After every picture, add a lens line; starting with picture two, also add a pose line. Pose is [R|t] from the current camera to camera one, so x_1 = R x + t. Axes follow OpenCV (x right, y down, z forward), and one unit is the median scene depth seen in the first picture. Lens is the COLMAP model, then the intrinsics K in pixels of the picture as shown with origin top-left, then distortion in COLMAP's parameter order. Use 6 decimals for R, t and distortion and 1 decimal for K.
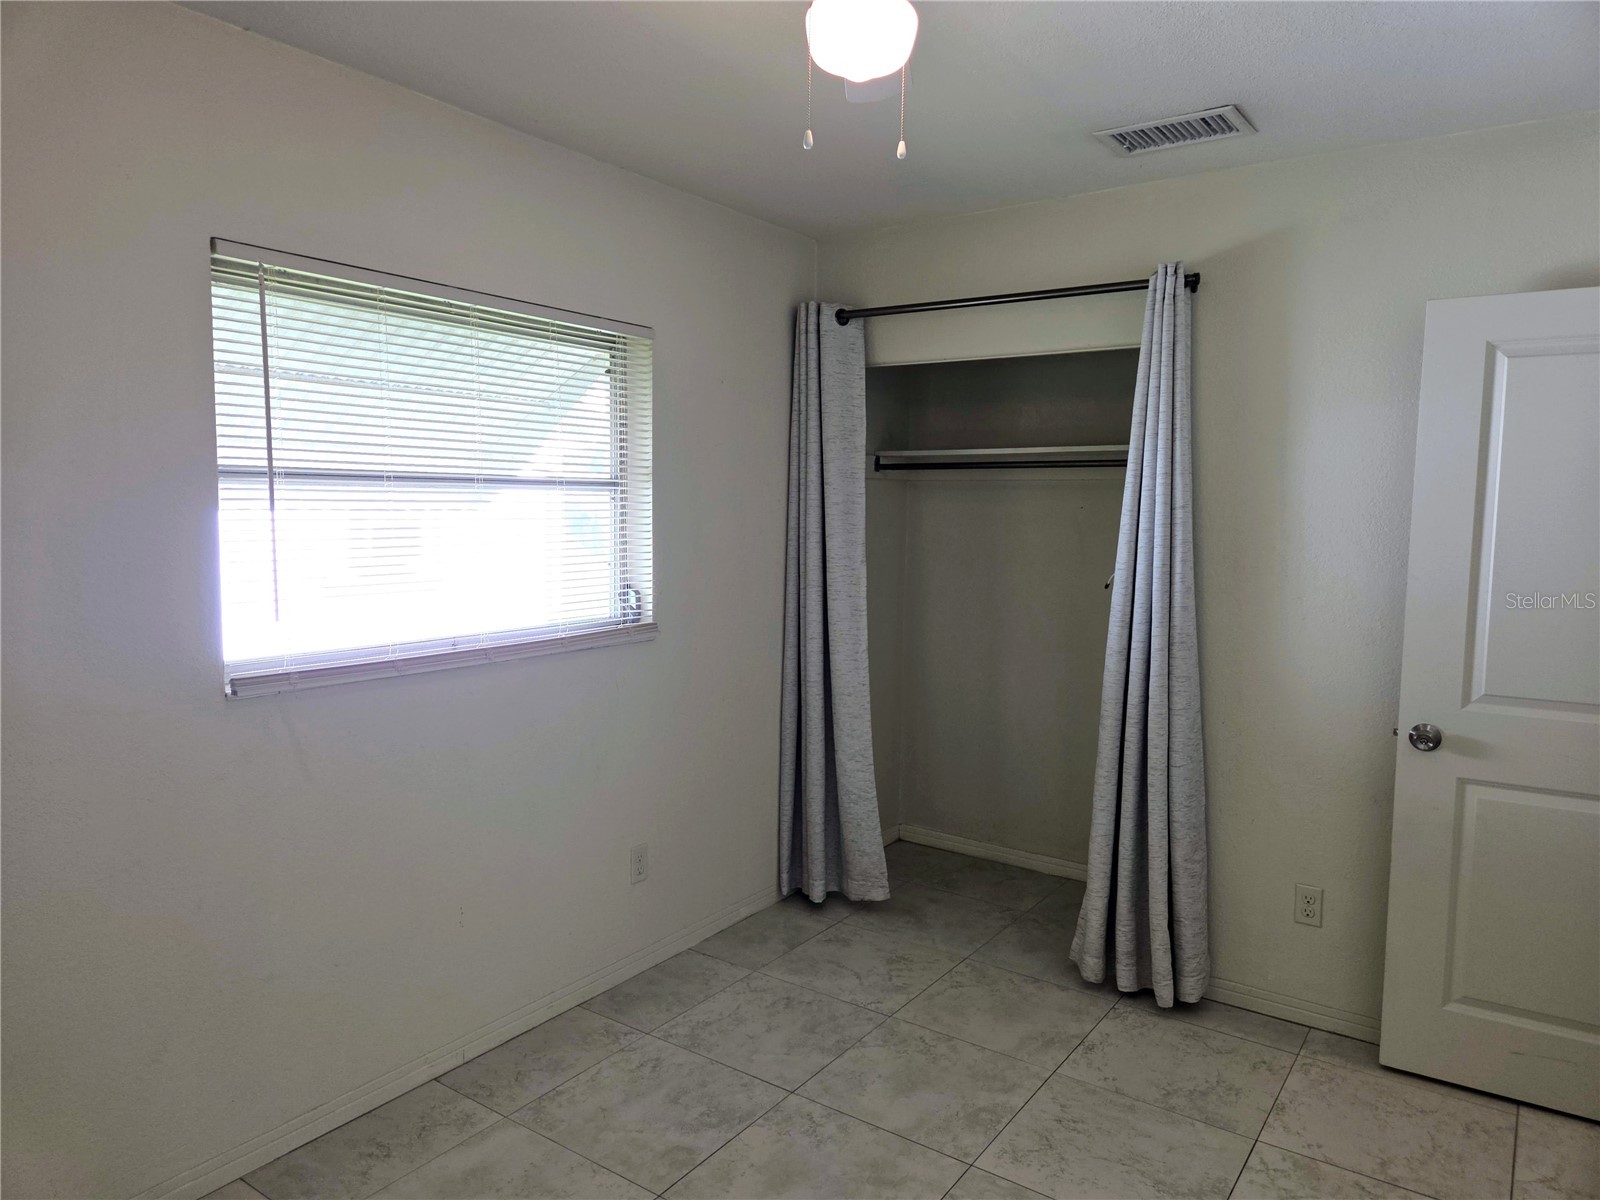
lens RADIAL K [[1070.6, 0, 805.7], [0, 1070.6, 596.6], [0, 0, 1]] dist [0.075238, -0.059428]
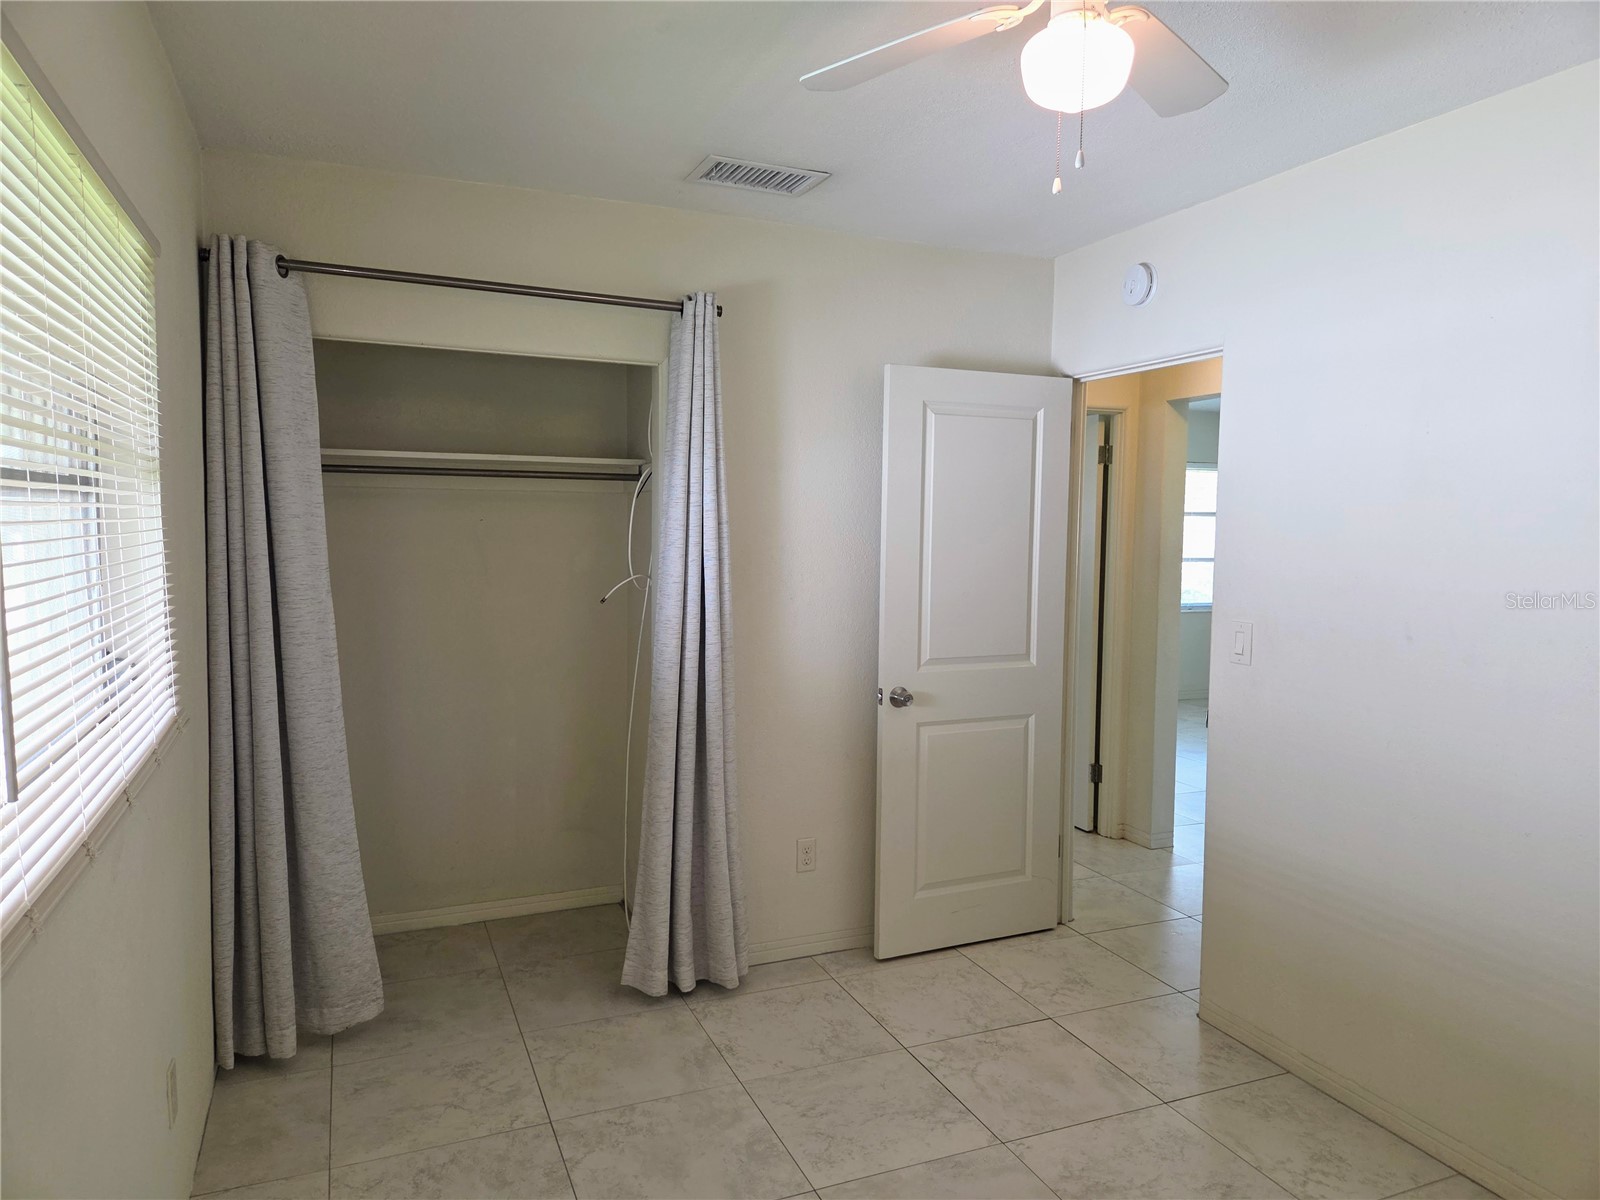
lens RADIAL K [[1070.6, 0, 800.2], [0, 1070.6, 600.1], [0, 0, 1]] dist [0.075238, -0.059428]
pose [[0.529156, -0.068851, 0.845727, -0.499015], [0.068503, 0.996916, 0.038298, -0.039284], [-0.845755, 0.037669, 0.532240, 0.353431]]
